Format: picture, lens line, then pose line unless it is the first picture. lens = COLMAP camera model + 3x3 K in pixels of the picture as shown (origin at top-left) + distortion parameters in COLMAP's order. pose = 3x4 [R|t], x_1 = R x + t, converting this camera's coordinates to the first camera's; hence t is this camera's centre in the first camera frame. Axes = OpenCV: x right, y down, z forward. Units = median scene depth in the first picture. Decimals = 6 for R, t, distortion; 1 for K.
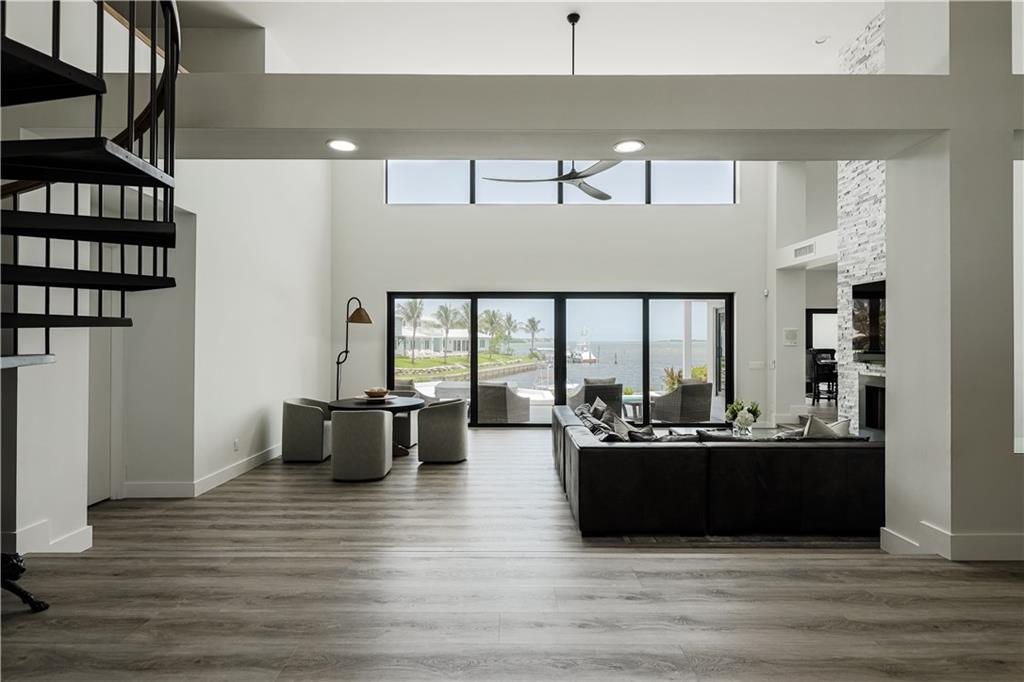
lens RADIAL K [[503.0, 0, 512.0], [0, 503.0, 341.0], [0, 0, 1]] dist [0.002841, 0.000188]
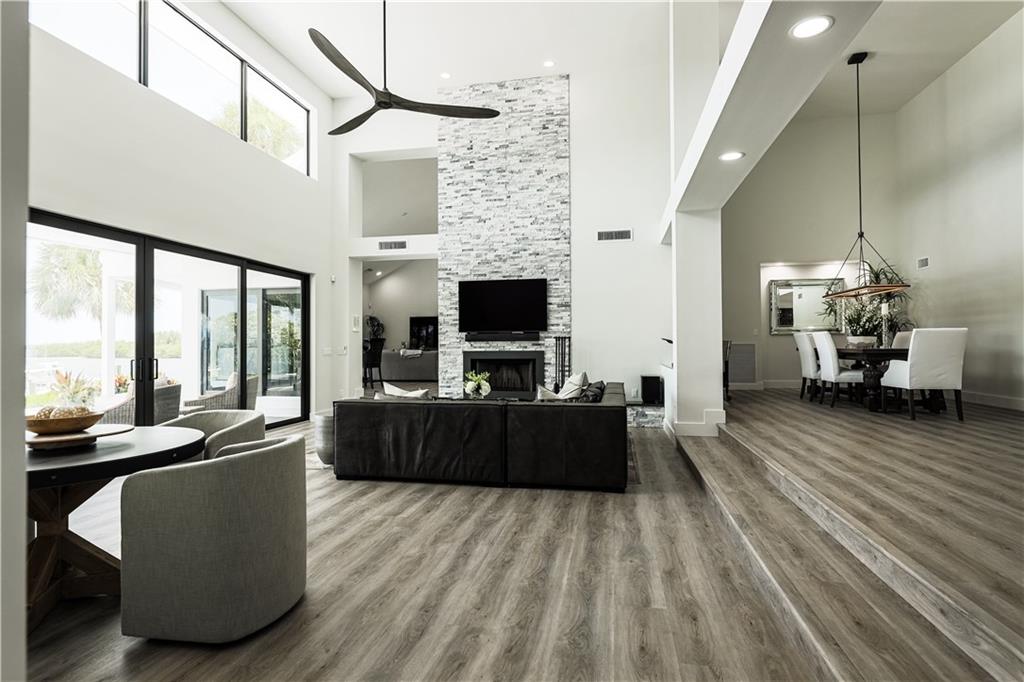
lens RADIAL K [[519.0, 0, 509.5], [0, 519.0, 339.7], [0, 0, 1]] dist [0.002703, -0.000515]
pose [[0.203792, 0.006299, 0.978994, -0.547467], [0.006667, 0.999947, -0.007822, 0.045372], [-0.978992, 0.008121, 0.203739, 0.576187]]
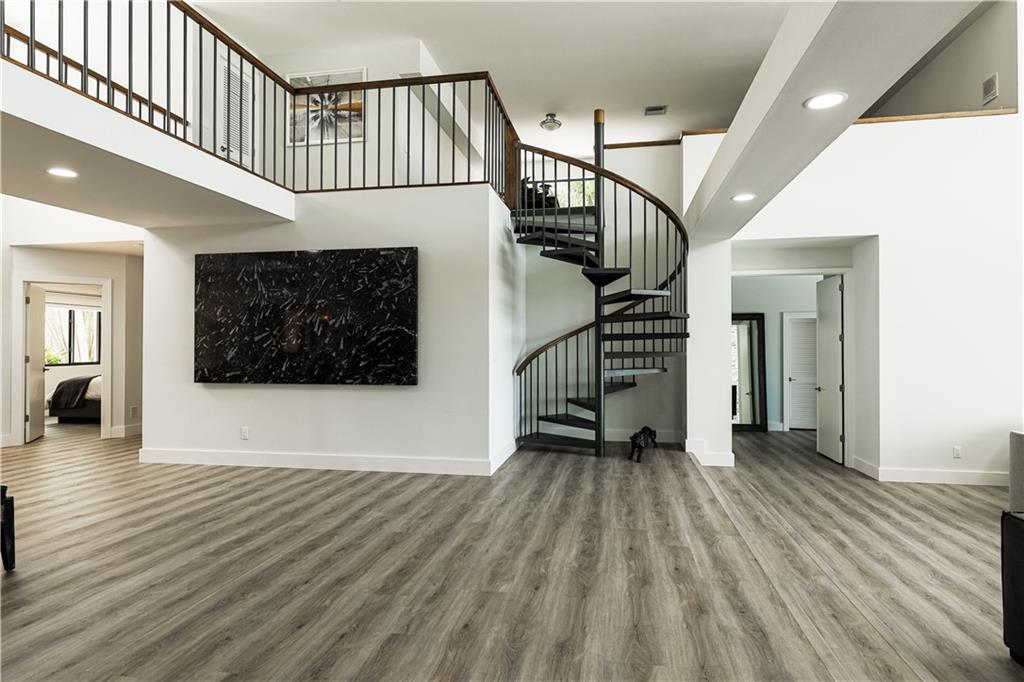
lens RADIAL K [[535.3, 0, 528.9], [0, 535.3, 342.2], [0, 0, 1]] dist [-0.000984, -0.000424]
pose [[-0.171403, -0.008357, -0.985166, 0.506911], [-0.000177, 0.999964, -0.008452, 0.002903], [0.985201, -0.001274, -0.171398, 0.300091]]
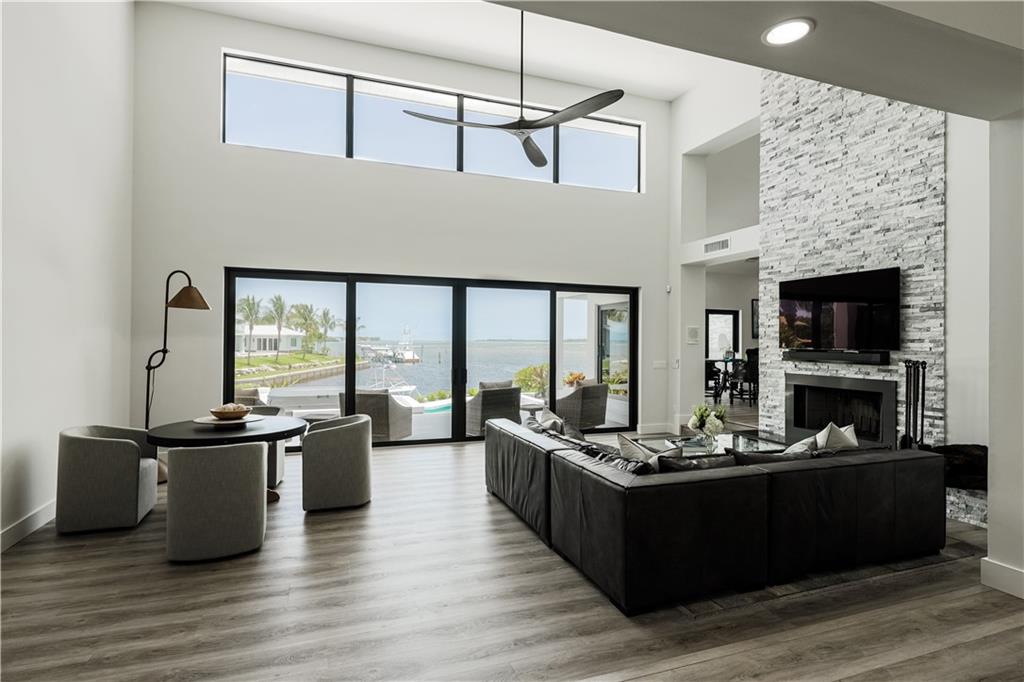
lens RADIAL K [[519.0, 0, 509.5], [0, 519.0, 339.7], [0, 0, 1]] dist [0.002703, -0.000515]
pose [[0.941302, 0.005407, 0.337523, -0.146730], [-0.005187, 0.999985, -0.001553, 0.005330], [-0.337526, -0.000289, 0.941316, 0.217391]]
